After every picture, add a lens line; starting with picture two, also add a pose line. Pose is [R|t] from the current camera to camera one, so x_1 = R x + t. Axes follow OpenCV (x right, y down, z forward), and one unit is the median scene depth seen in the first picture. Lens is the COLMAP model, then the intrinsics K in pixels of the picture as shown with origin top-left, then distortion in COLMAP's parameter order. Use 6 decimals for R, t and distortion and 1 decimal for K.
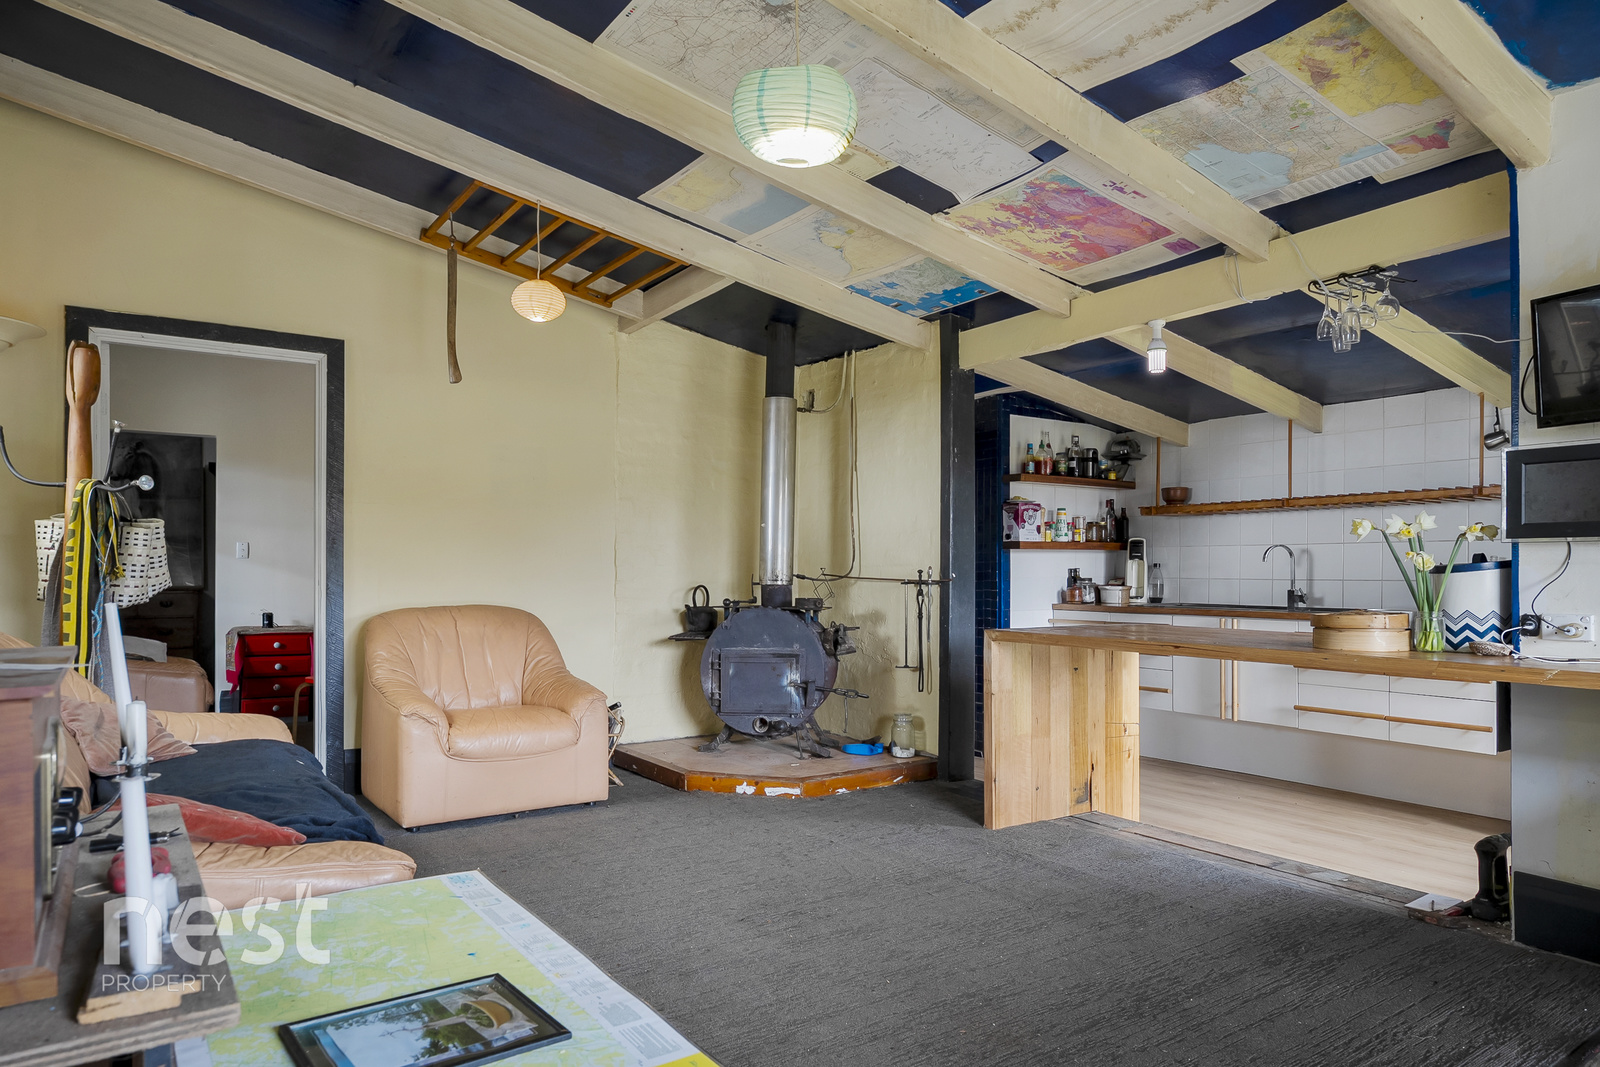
lens RADIAL K [[1003.3, 0, 785.2], [0, 1003.3, 565.4], [0, 0, 1]] dist [-0.001766, 0.003328]
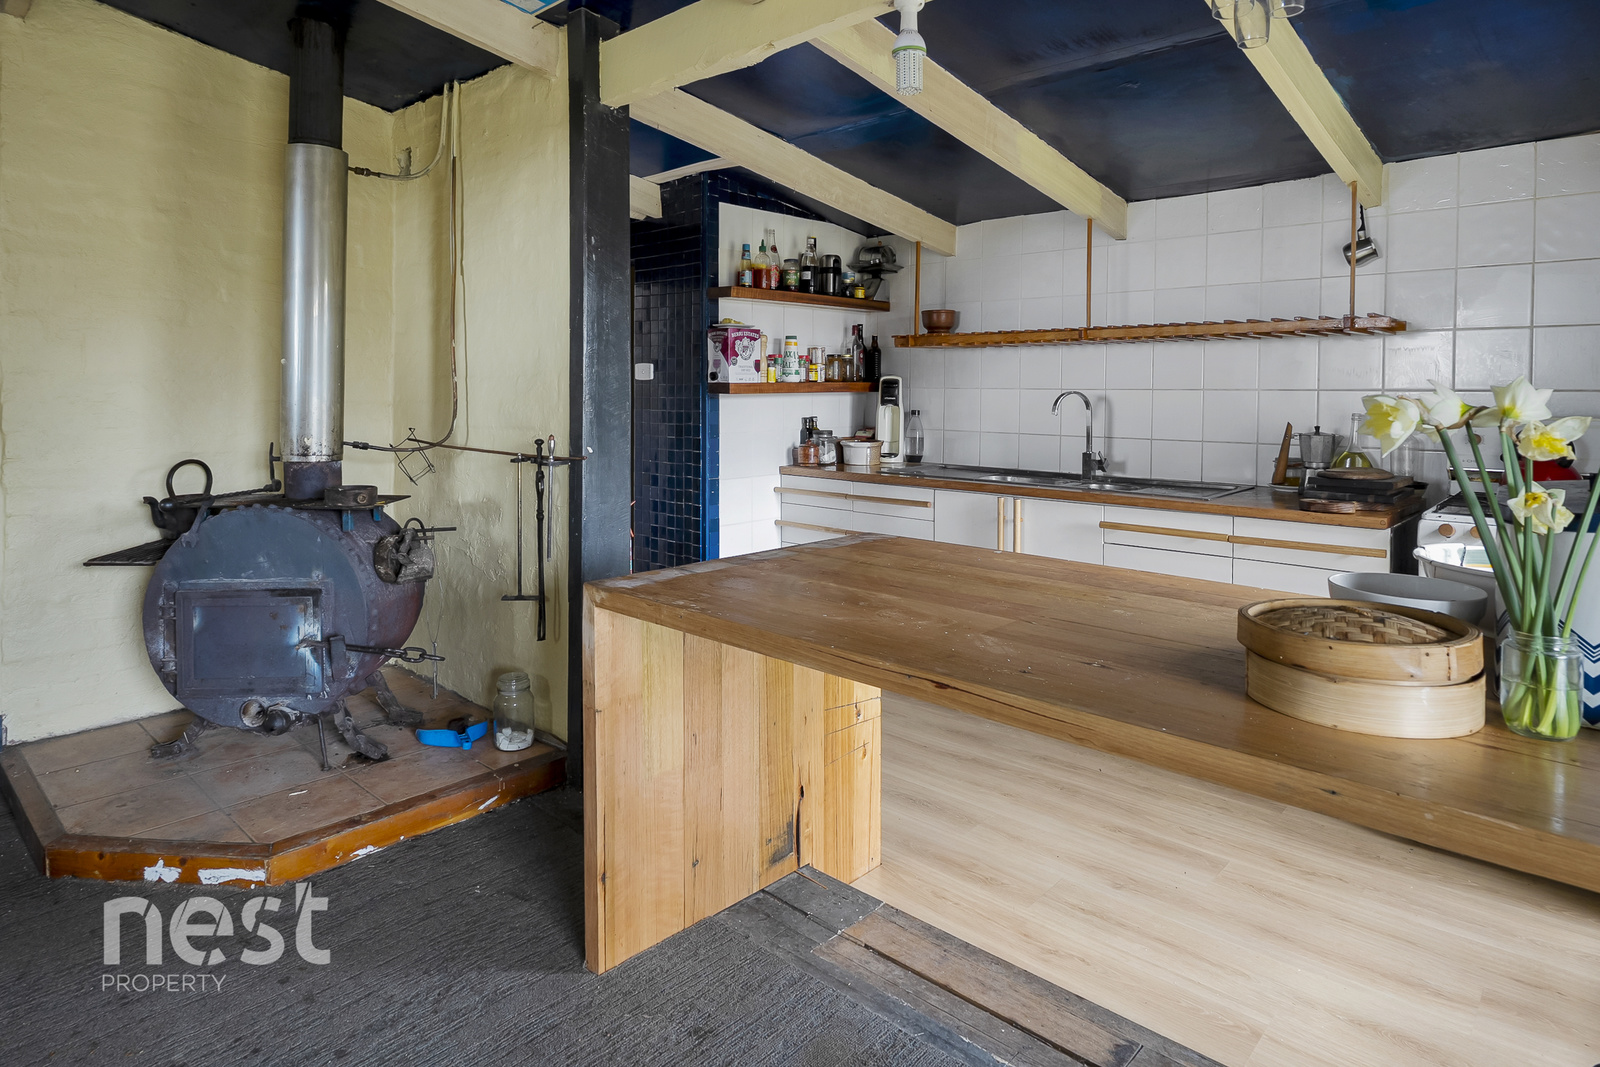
lens RADIAL K [[938.7, 0, 797.4], [0, 938.7, 405.9], [0, 0, 1]] dist [-0.002806, 0.002114]
pose [[0.975476, -0.004389, 0.220062, 0.160125], [-0.001884, 0.999598, 0.028287, -0.031612], [-0.220098, -0.028008, 0.975076, 0.412679]]
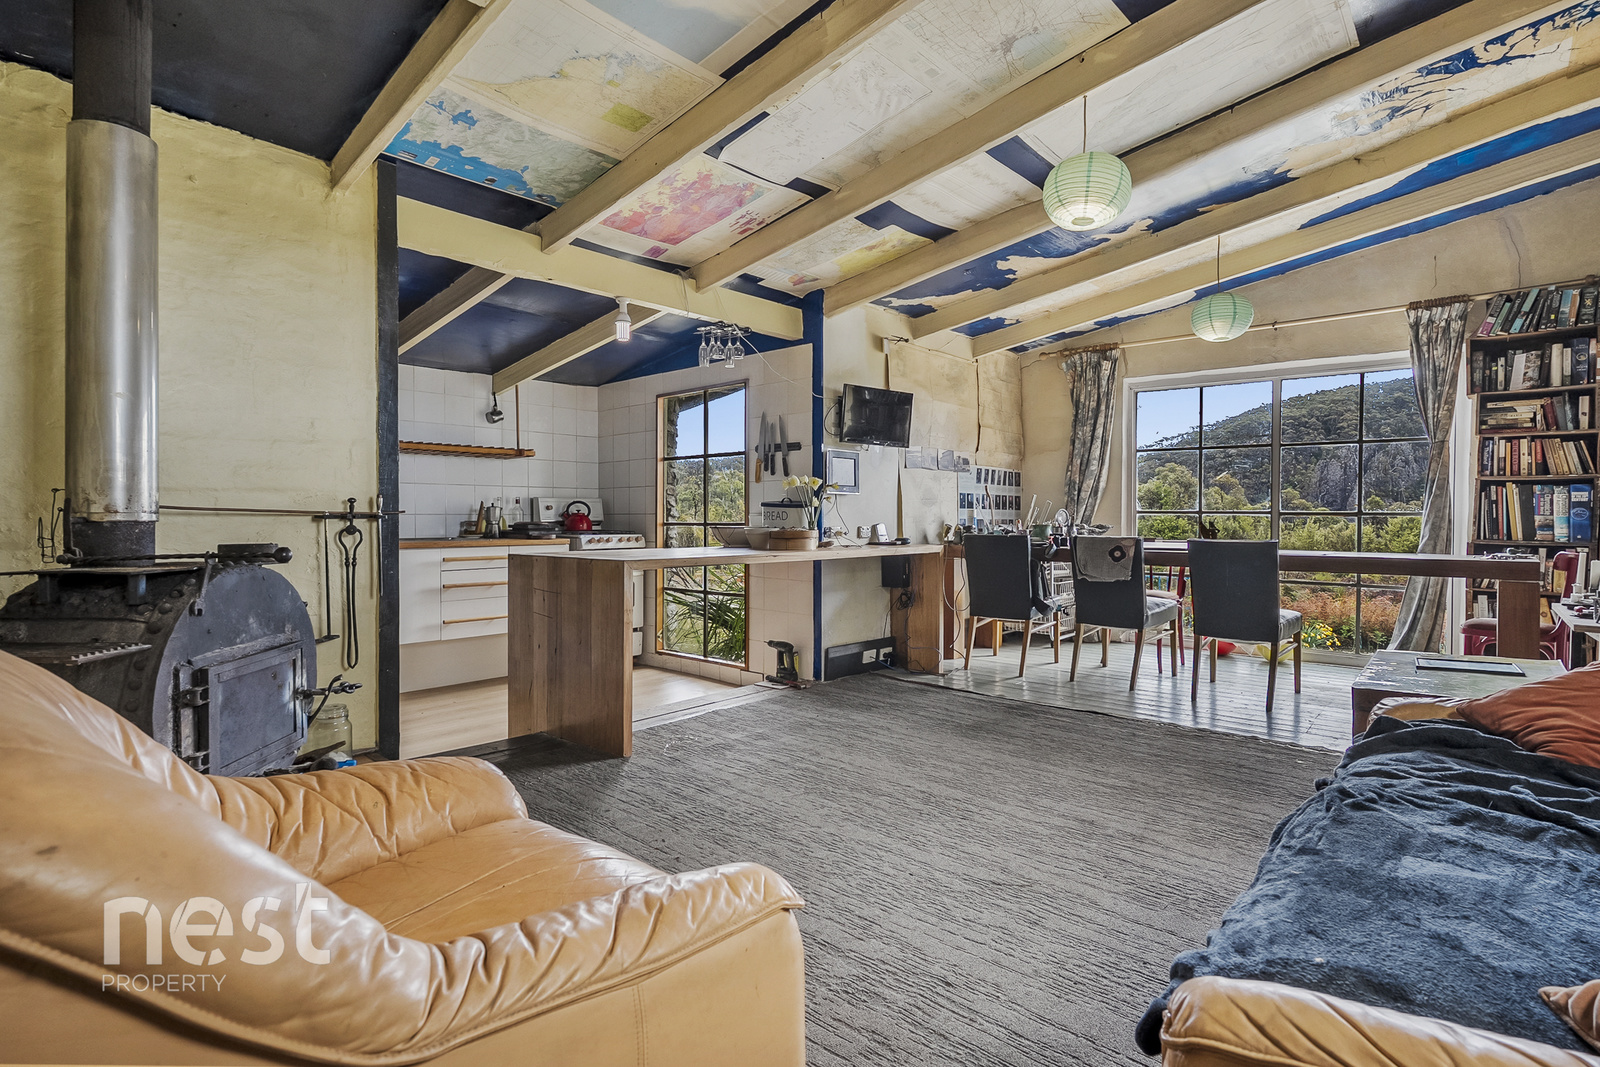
lens RADIAL K [[788.8, 0, 808.3], [0, 788.8, 525.2], [0, 0, 1]] dist [0.015338, 0.000049]
pose [[-0.259123, -0.011481, 0.965776, -0.490461], [-0.006364, 0.999928, 0.010179, 0.015586], [-0.965823, -0.003509, -0.259177, 0.823978]]
